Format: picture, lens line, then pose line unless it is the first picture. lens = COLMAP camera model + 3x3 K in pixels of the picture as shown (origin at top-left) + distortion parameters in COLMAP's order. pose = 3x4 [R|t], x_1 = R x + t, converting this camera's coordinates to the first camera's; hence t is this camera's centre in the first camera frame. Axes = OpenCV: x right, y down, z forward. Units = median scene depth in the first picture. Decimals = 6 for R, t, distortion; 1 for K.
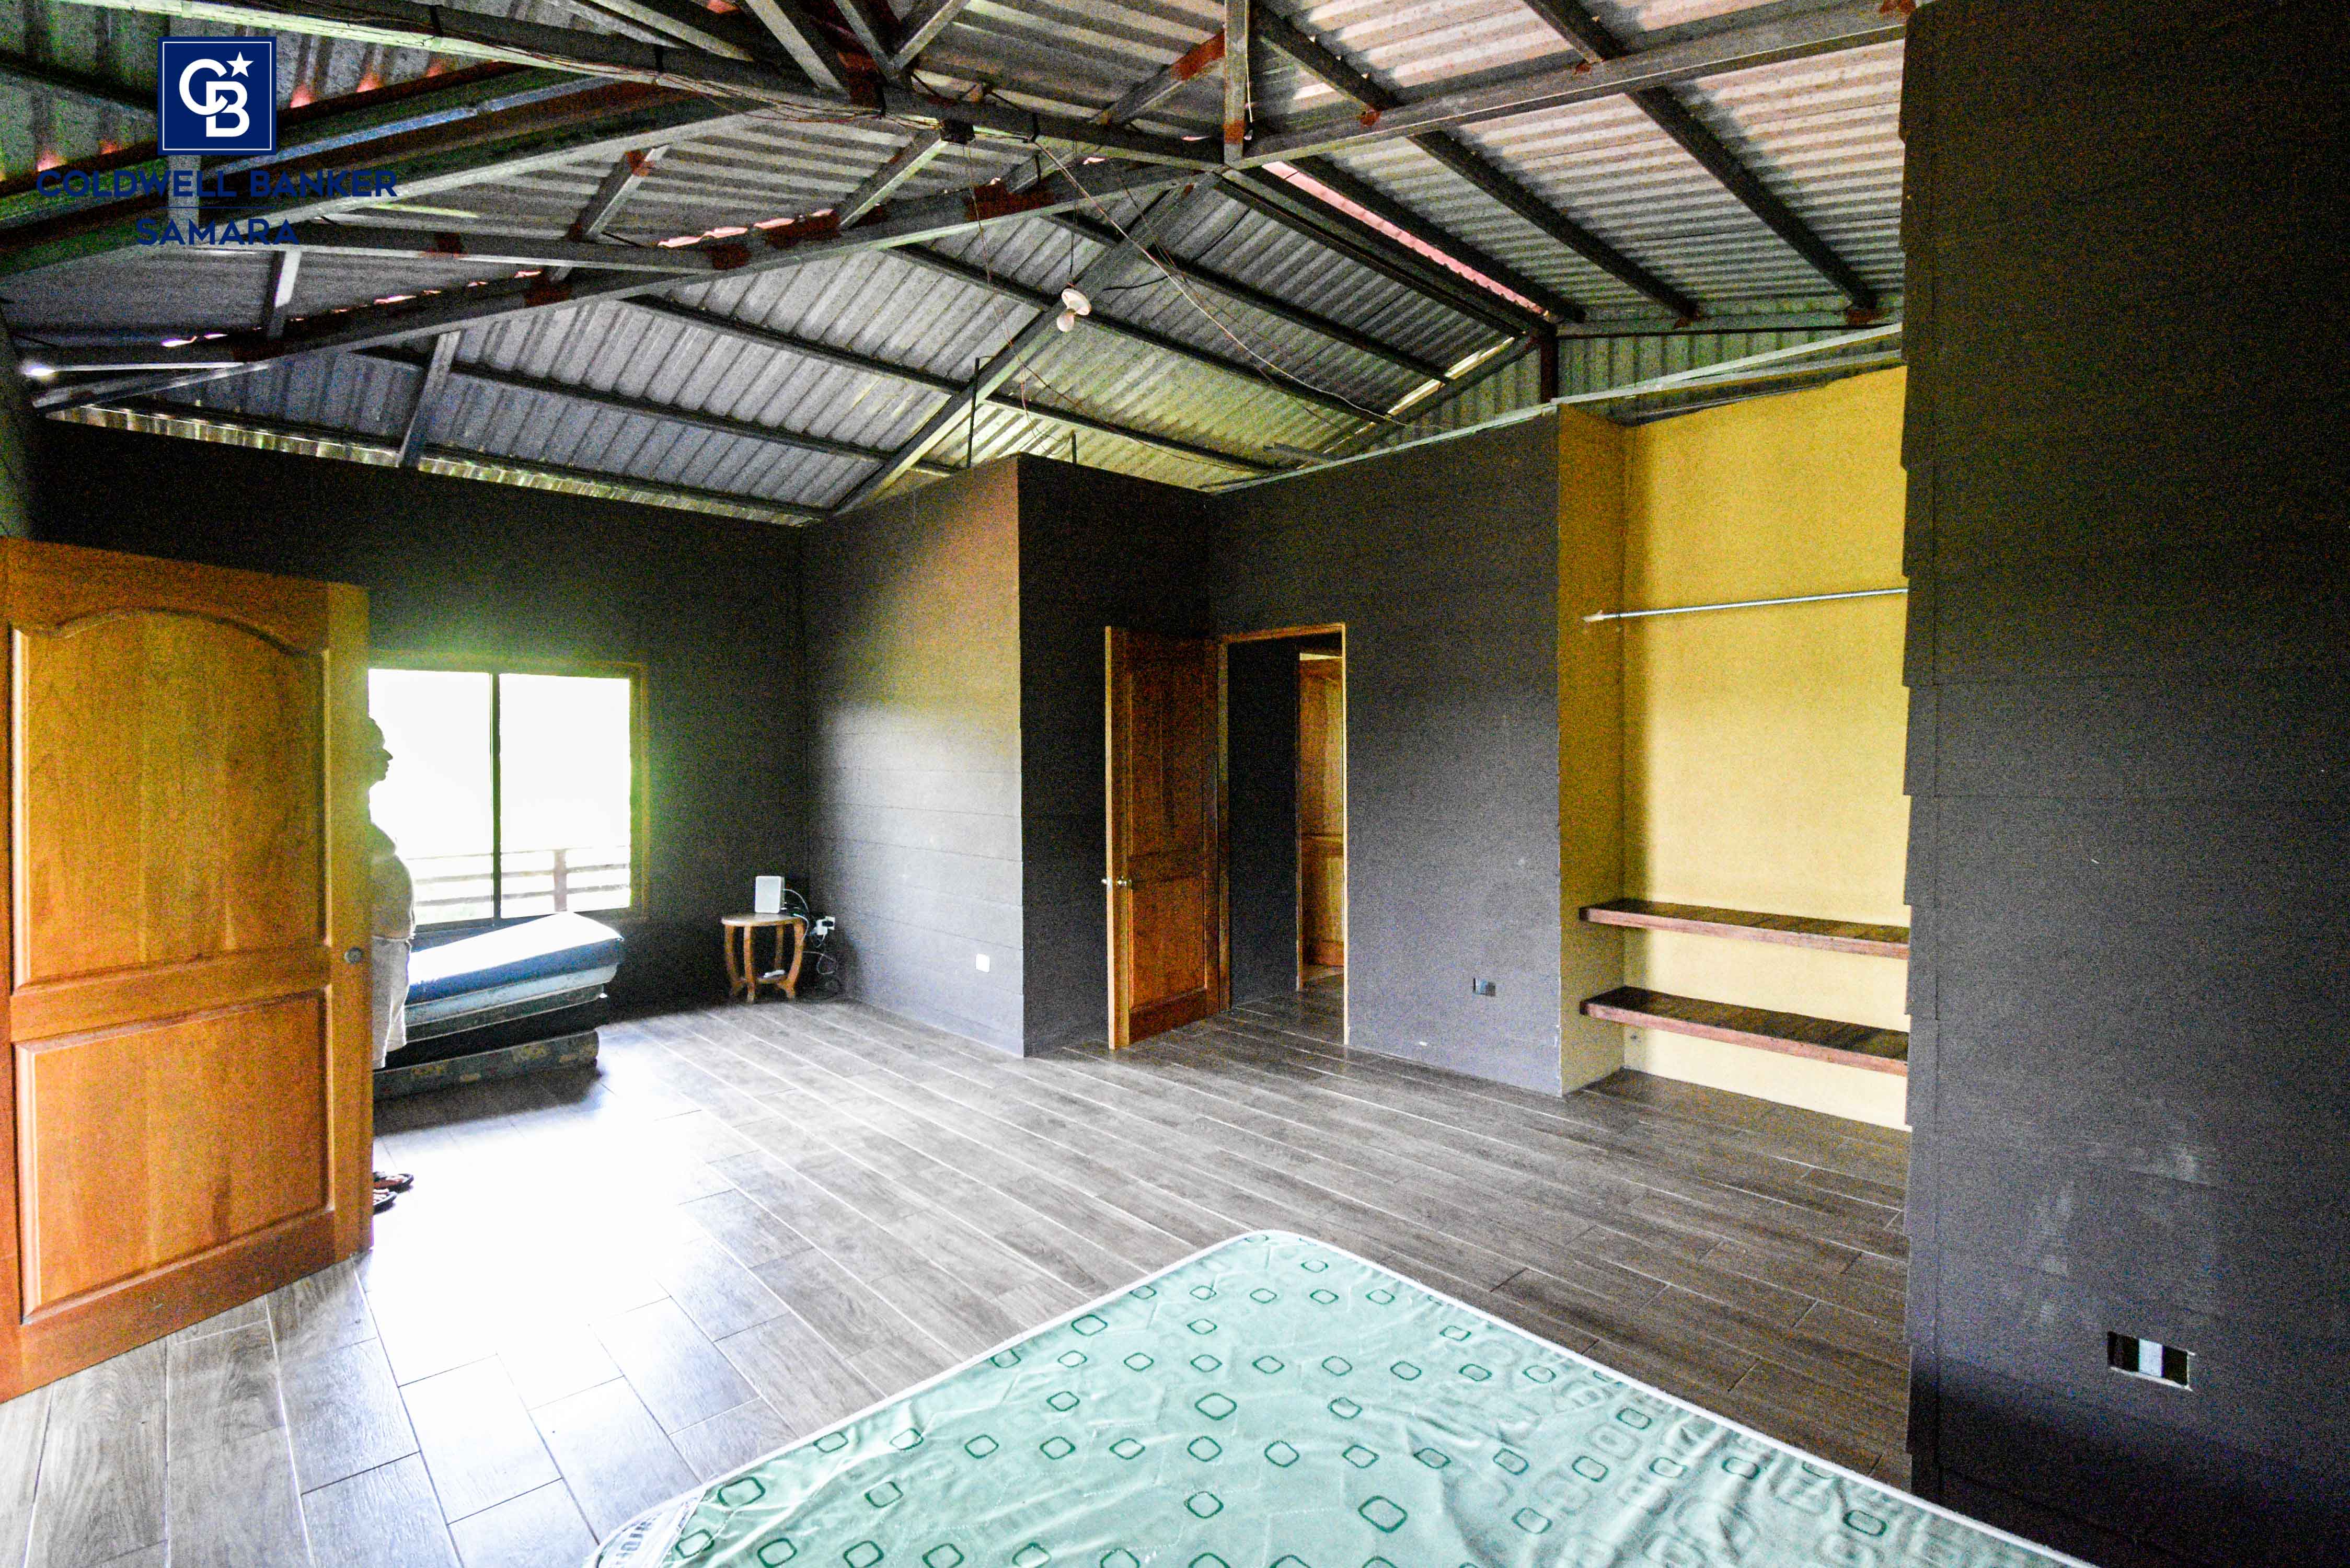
lens RADIAL K [[1089.9, 0, 1162.2], [0, 1089.9, 759.7], [0, 0, 1]] dist [0.033882, -0.027937]
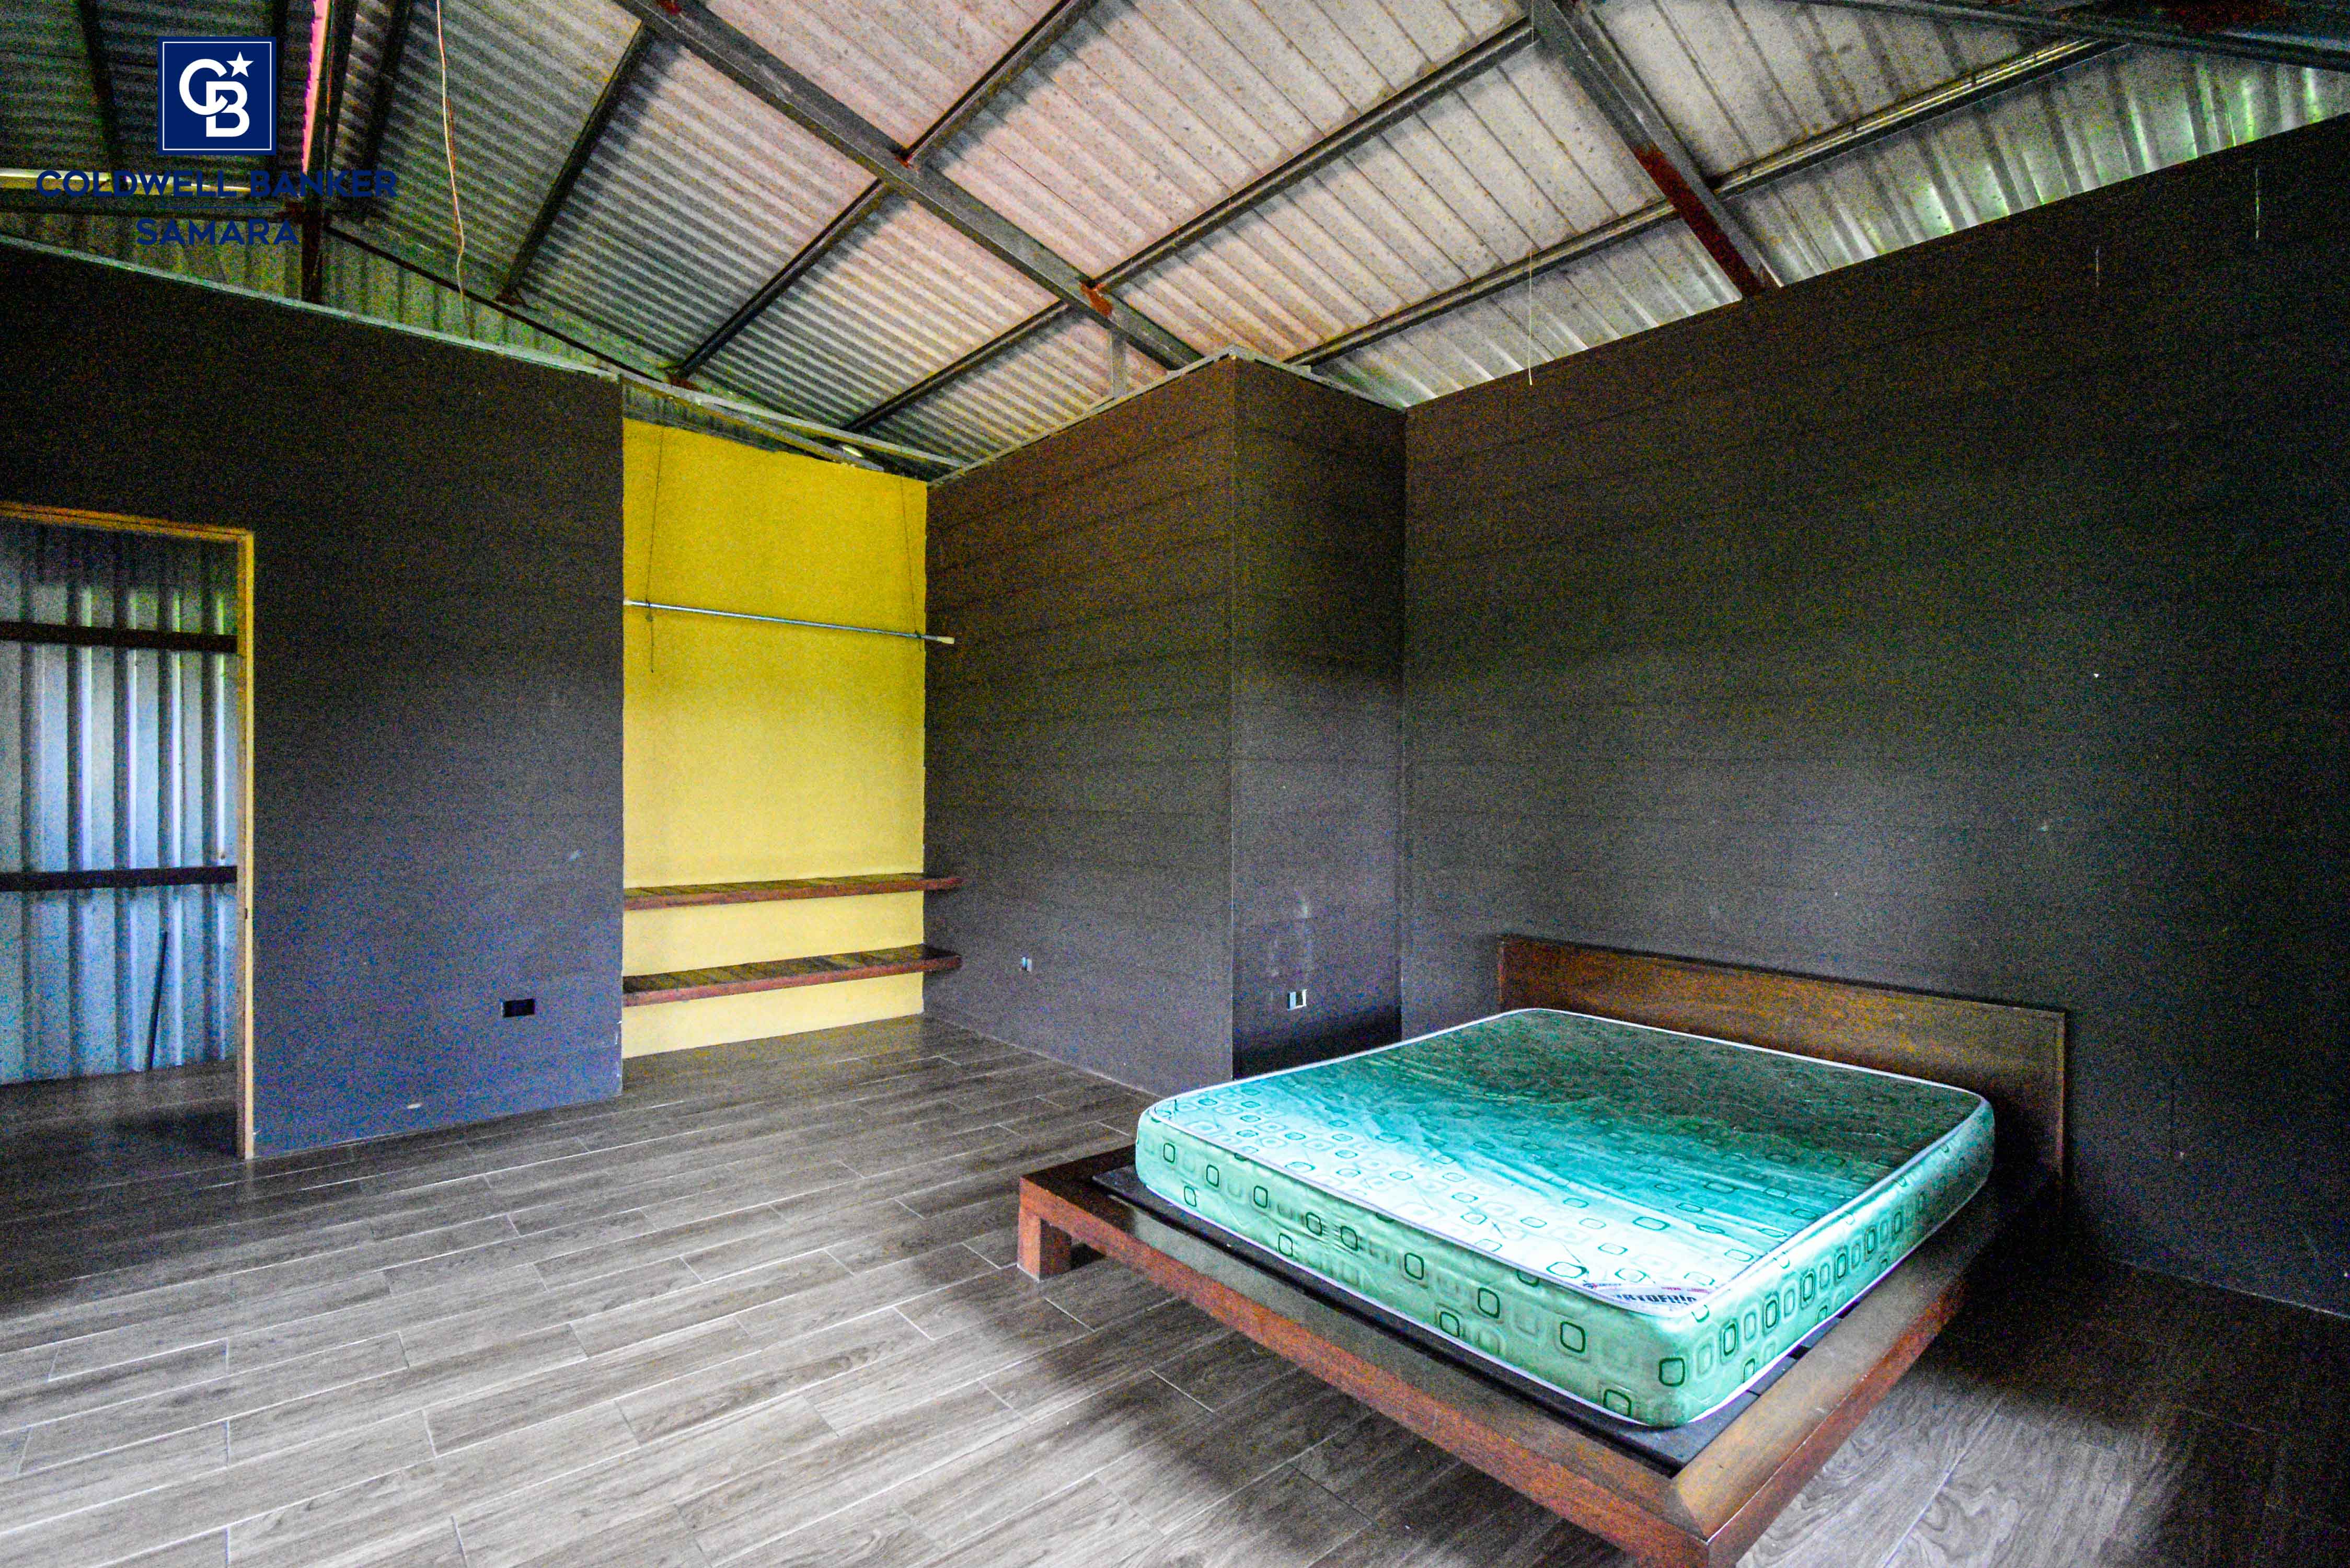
lens RADIAL K [[1089.9, 0, 1162.2], [0, 1089.9, 759.7], [0, 0, 1]] dist [0.033882, -0.027937]
pose [[0.024457, 0.022607, 0.999445, -0.619357], [0.000667, 0.999744, -0.022630, 0.038946], [-0.999701, 0.001220, 0.024436, 0.527775]]
